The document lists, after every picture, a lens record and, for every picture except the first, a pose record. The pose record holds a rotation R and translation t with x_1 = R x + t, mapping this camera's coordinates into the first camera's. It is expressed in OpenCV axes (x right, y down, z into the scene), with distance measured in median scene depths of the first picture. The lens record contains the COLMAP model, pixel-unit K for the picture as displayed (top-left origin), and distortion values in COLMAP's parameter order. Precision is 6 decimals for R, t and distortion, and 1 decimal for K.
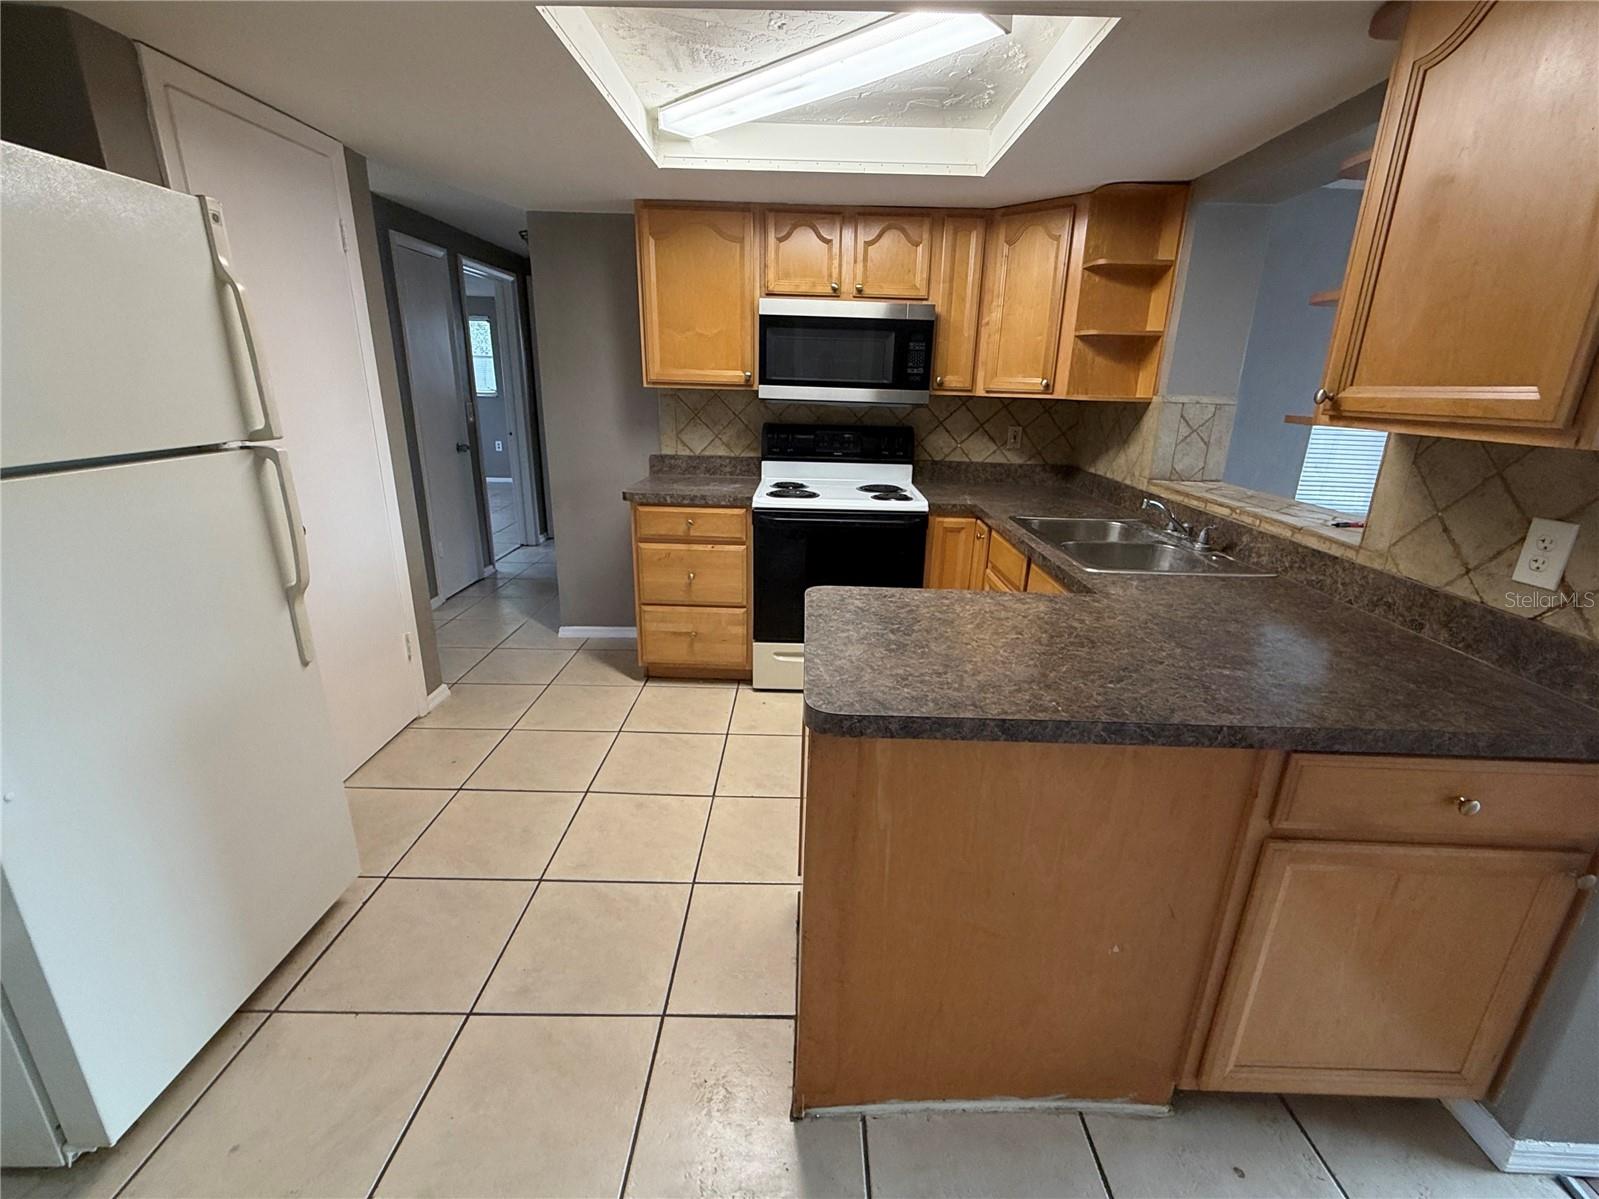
lens RADIAL K [[694.1, 0, 817.3], [0, 694.1, 597.5], [0, 0, 1]] dist [0.002768, 0.000253]
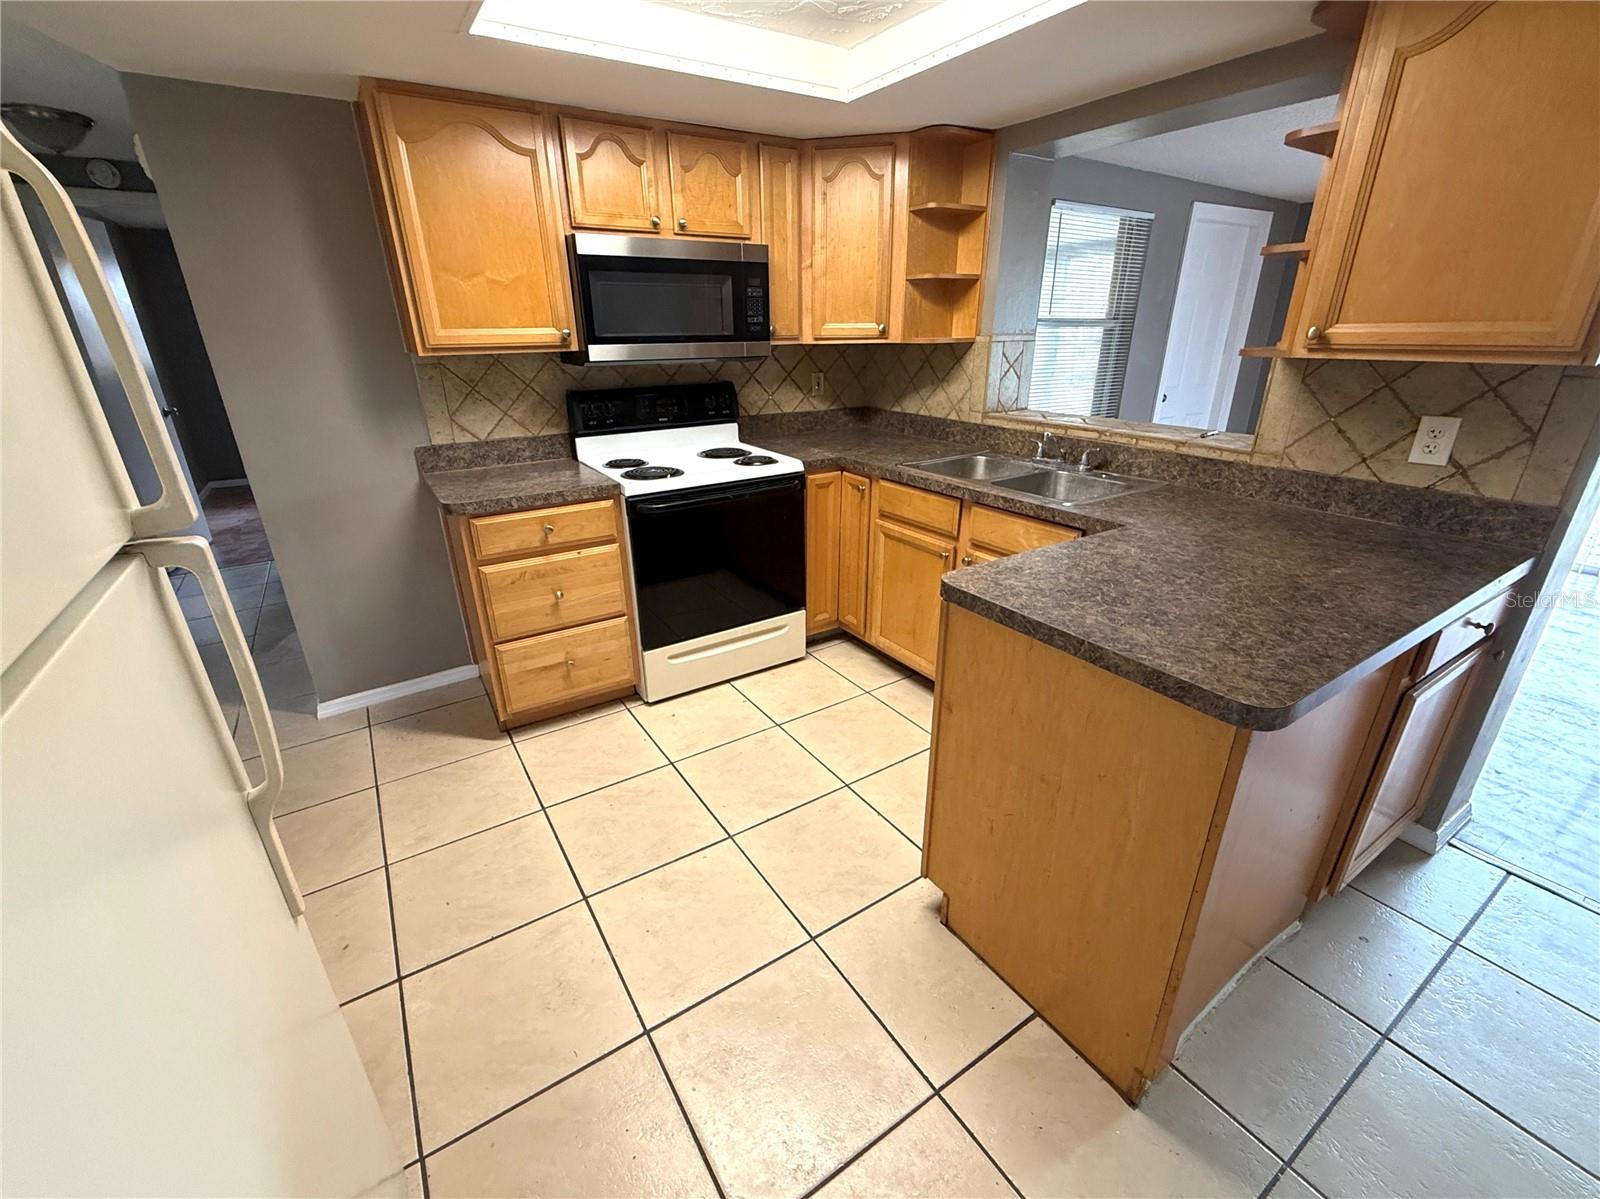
lens RADIAL K [[674.9, 0, 800.0], [0, 674.9, 599.5], [0, 0, 1]] dist [0.002449, 0.000120]
pose [[0.843352, -0.236583, 0.482479, -0.345902], [0.193395, 0.971332, 0.138247, -0.083778], [-0.501354, -0.023282, 0.864929, 0.200184]]
